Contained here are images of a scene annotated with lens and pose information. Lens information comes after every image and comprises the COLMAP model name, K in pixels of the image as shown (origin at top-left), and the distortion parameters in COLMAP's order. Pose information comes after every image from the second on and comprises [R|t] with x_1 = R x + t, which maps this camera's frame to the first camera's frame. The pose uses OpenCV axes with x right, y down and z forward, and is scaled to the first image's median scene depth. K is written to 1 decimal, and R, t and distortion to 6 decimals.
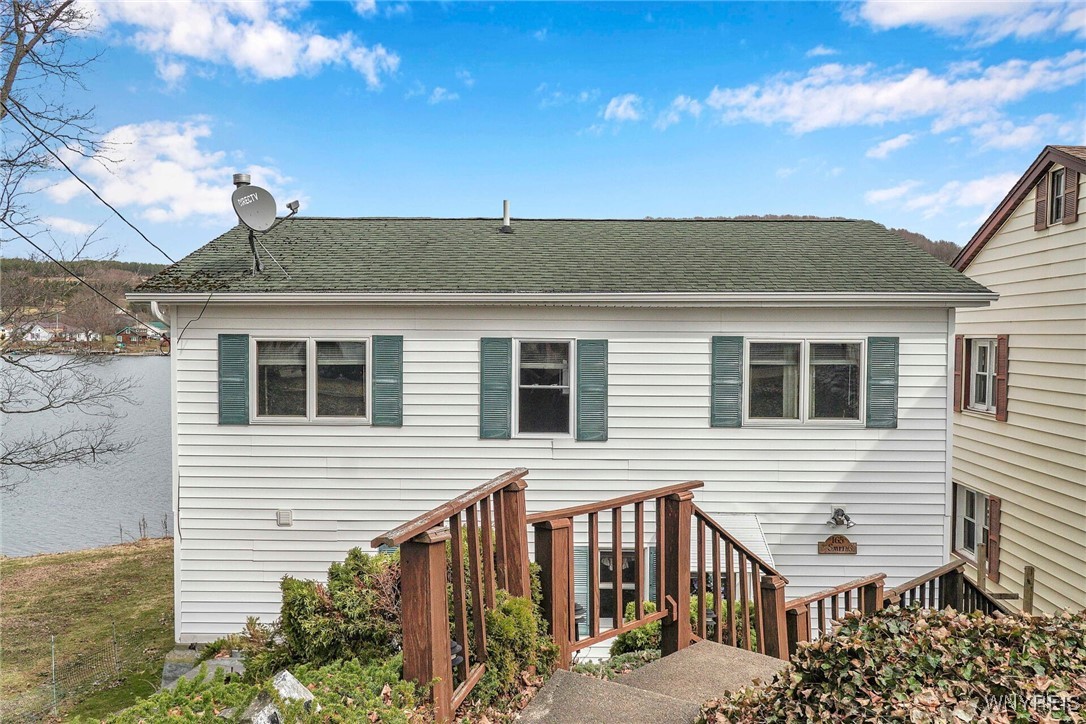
lens RADIAL K [[888.5, 0, 543.7], [0, 888.5, 350.5], [0, 0, 1]] dist [0.006733, -0.012182]
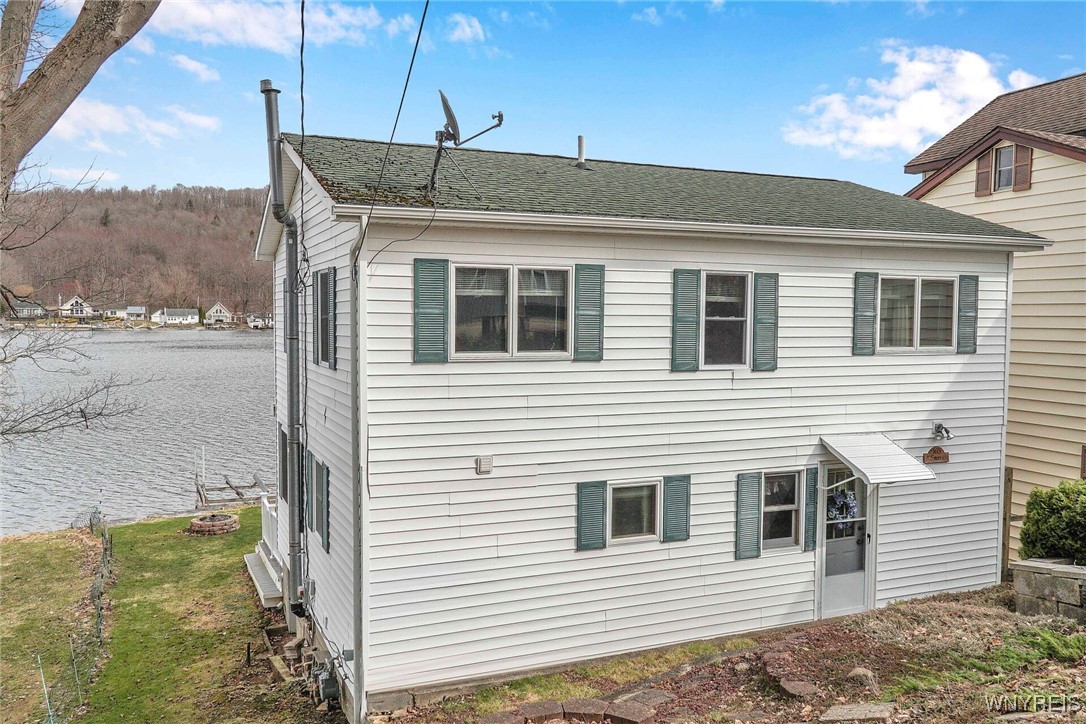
lens RADIAL K [[888.5, 0, 553.9], [0, 888.5, 364.4], [0, 0, 1]] dist [0.006733, -0.012182]
pose [[0.914532, -0.023614, 0.403823, -0.589531], [0.007369, 0.999102, 0.041736, 0.049029], [-0.404446, -0.035193, 0.913885, 0.150252]]
